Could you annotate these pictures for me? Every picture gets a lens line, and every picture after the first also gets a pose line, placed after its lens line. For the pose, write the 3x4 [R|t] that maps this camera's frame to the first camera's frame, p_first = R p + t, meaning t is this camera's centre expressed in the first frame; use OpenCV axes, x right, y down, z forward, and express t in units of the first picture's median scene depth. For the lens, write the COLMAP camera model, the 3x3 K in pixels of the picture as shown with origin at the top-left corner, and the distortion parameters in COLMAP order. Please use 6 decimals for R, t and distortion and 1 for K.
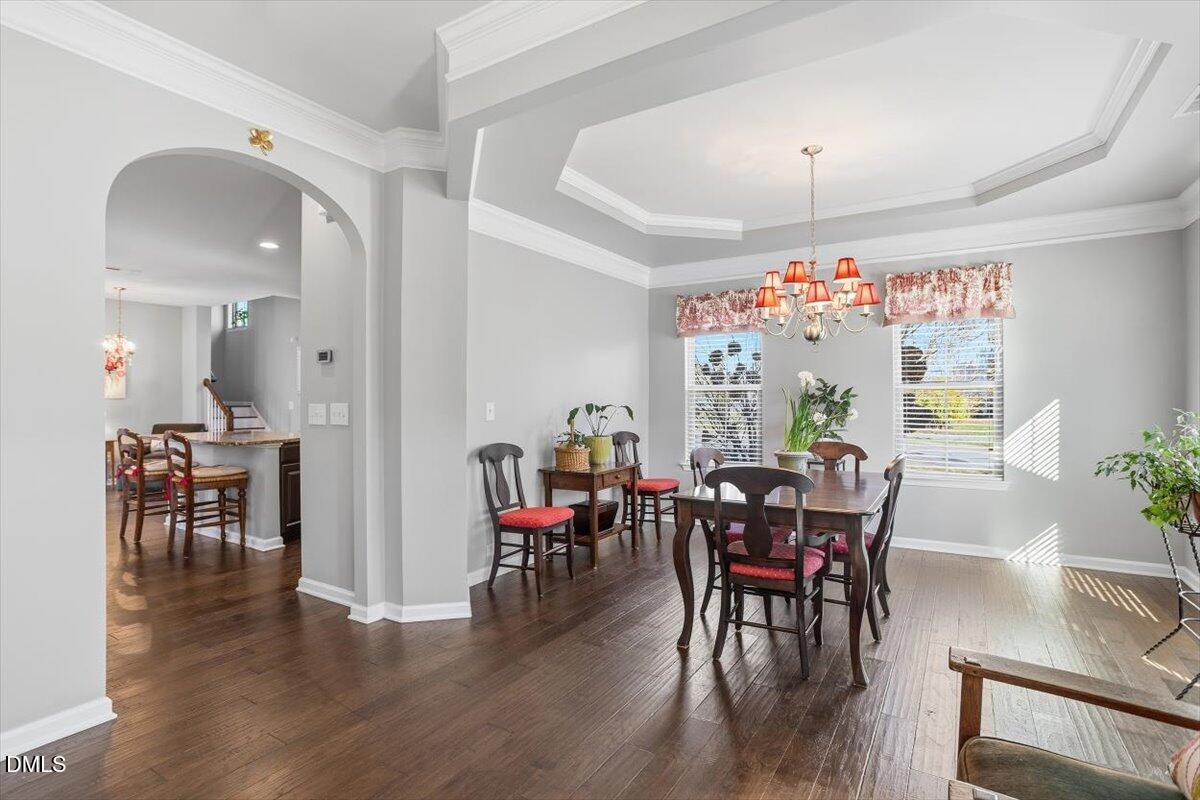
lens RADIAL K [[583.9, 0, 603.3], [0, 583.9, 401.1], [0, 0, 1]] dist [-0.027396, 0.009060]
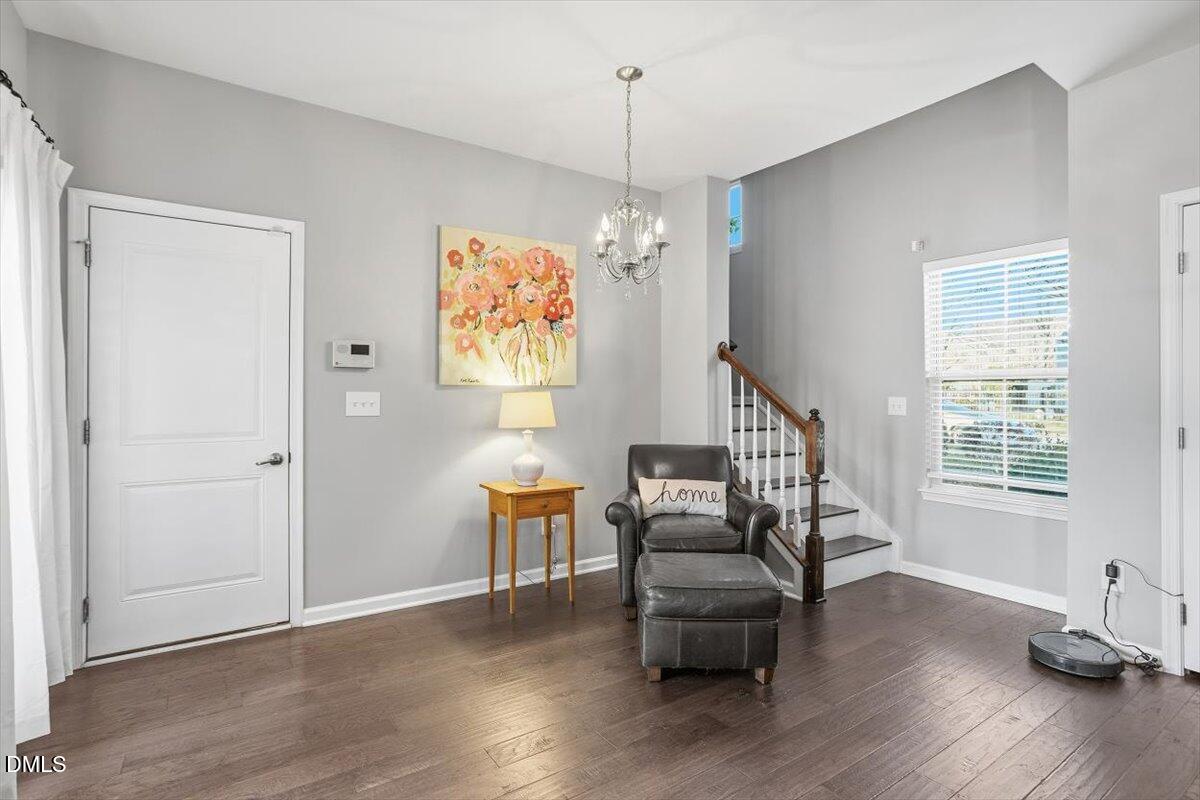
lens RADIAL K [[583.9, 0, 597.0], [0, 583.9, 397.1], [0, 0, 1]] dist [-0.027396, 0.009060]
pose [[0.921732, 0.009886, -0.387702, -1.164123], [-0.010339, 0.999946, 0.000917, 0.006026], [0.387691, 0.003163, 0.921784, 1.068152]]
